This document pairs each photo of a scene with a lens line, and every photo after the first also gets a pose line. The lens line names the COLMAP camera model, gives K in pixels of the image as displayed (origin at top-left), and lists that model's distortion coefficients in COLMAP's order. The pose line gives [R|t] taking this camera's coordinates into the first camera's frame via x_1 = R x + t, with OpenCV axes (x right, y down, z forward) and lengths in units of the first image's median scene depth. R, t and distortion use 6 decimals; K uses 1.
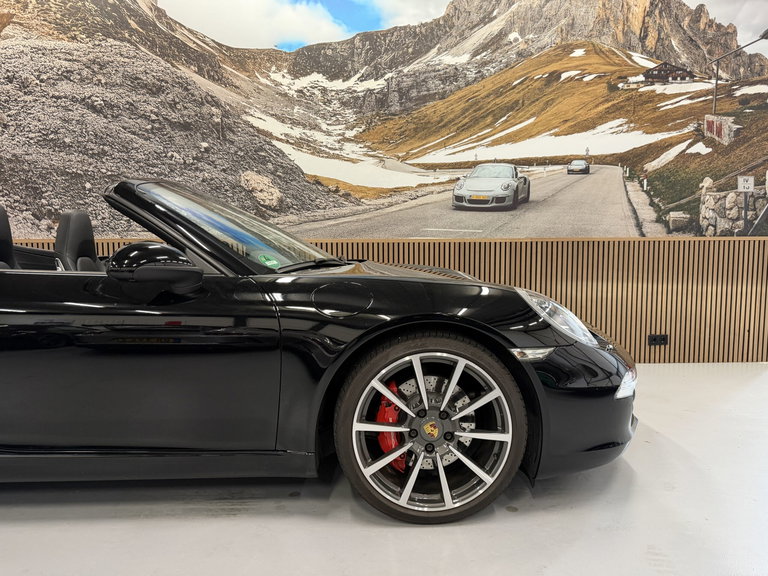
lens RADIAL K [[547.2, 0, 389.0], [0, 547.2, 289.1], [0, 0, 1]] dist [0.035982, -0.050103]
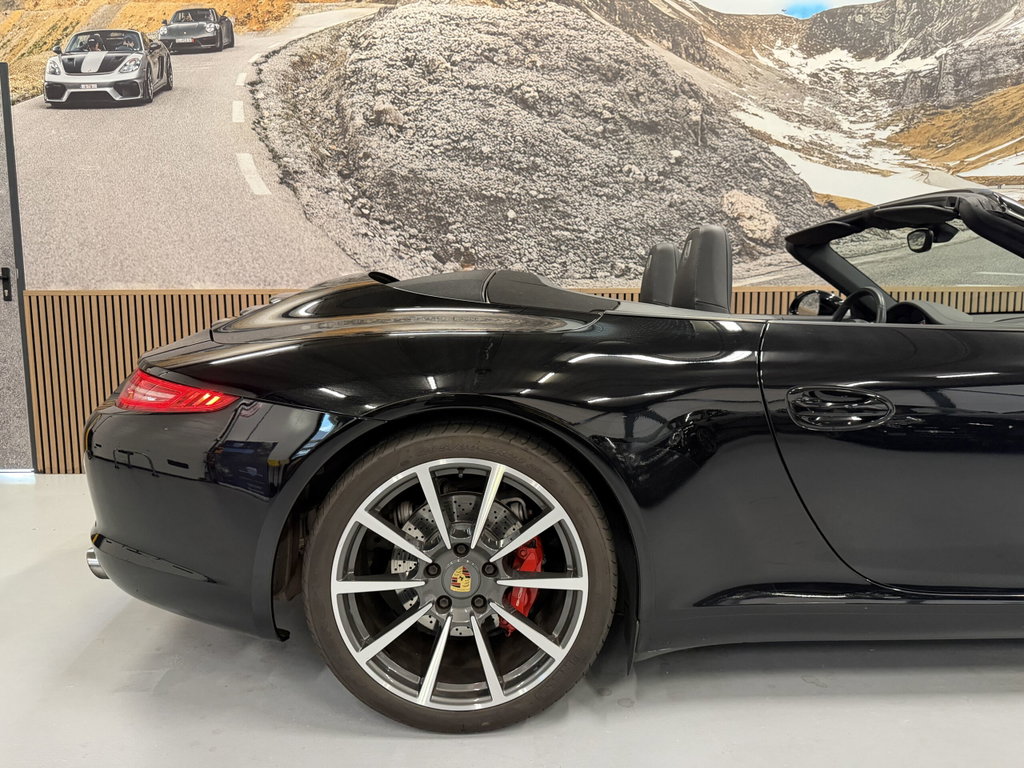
lens RADIAL K [[729.6, 0, 507.8], [0, 729.6, 387.3], [0, 0, 1]] dist [0.035982, -0.050103]
pose [[0.999543, 0.001090, -0.030226, -0.521205], [-0.000165, 0.999532, 0.030596, 0.008320], [0.030245, -0.030577, 0.999075, 0.044637]]
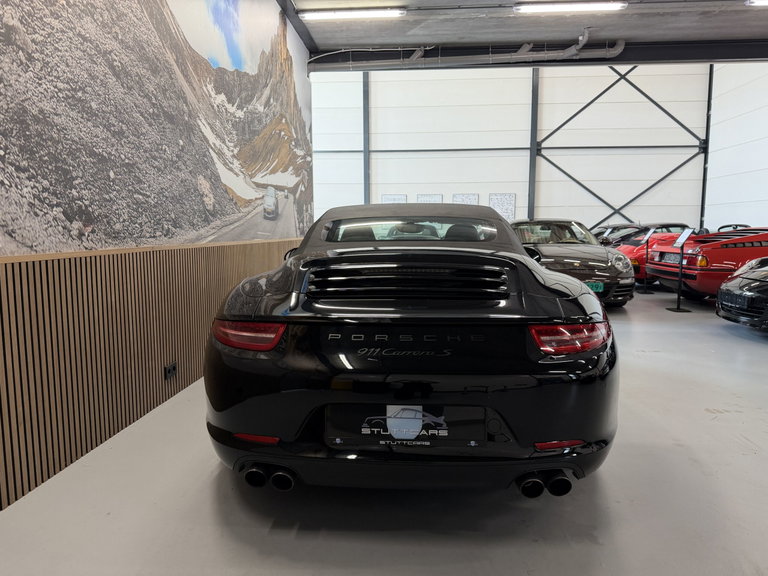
lens RADIAL K [[547.2, 0, 388.0], [0, 547.2, 285.1], [0, 0, 1]] dist [0.035982, -0.050103]
pose [[0.105948, -0.096739, 0.989655, -1.230017], [0.090200, 0.992088, 0.087320, -0.075142], [-0.990272, 0.080015, 0.113836, 0.572041]]
